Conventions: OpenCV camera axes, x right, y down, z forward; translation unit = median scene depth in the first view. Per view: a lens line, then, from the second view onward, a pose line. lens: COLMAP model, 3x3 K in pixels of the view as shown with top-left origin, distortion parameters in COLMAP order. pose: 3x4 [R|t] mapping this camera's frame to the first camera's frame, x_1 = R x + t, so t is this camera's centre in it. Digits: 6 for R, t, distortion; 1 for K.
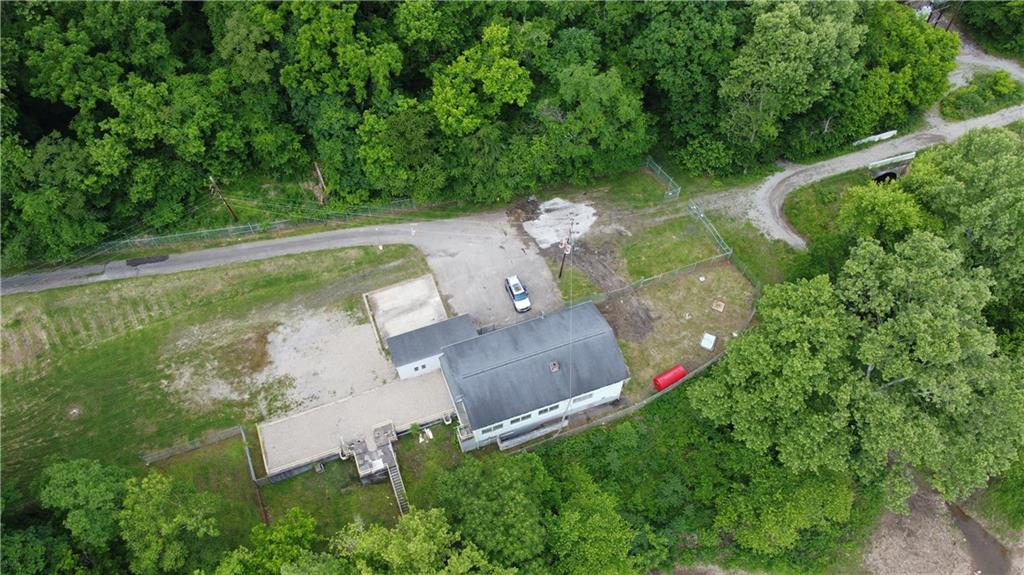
lens RADIAL K [[773.2, 0, 508.9], [0, 773.2, 287.6], [0, 0, 1]] dist [0.004831, -0.003191]
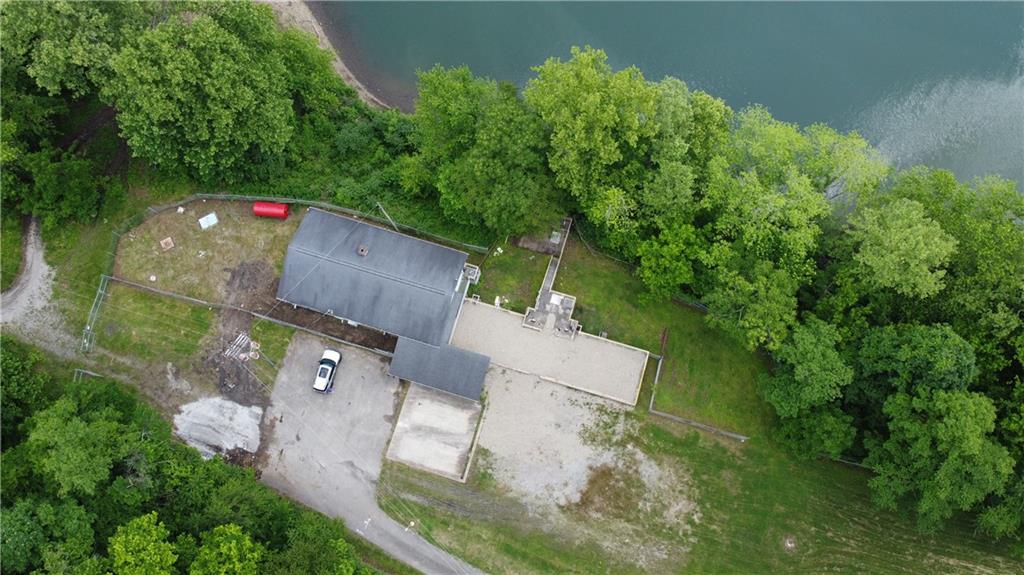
lens RADIAL K [[773.2, 0, 504.1], [0, 773.2, 286.1], [0, 0, 1]] dist [0.004831, -0.003191]
pose [[-0.798578, -0.585800, 0.138246, -0.221571], [0.510608, -0.537746, 0.670902, -0.441320], [-0.318673, 0.606357, 0.728546, 0.232997]]
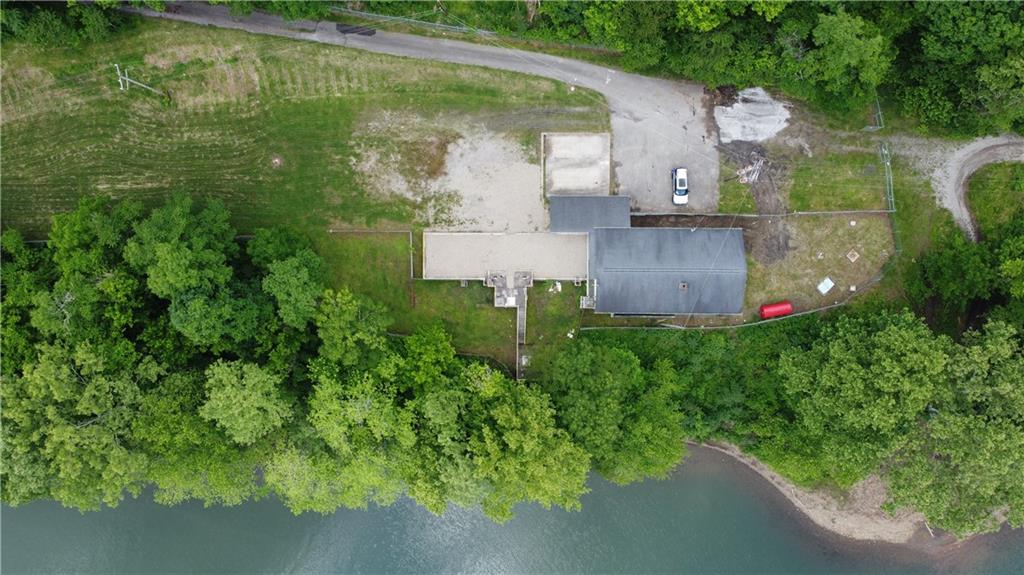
lens RADIAL K [[773.2, 0, 510.6], [0, 773.2, 289.0], [0, 0, 1]] dist [0.004831, -0.003191]
pose [[0.936969, 0.349344, 0.006884, -0.166565], [-0.297667, 0.787739, 0.539315, -0.389309], [0.182984, -0.507371, 0.842076, 0.000068]]
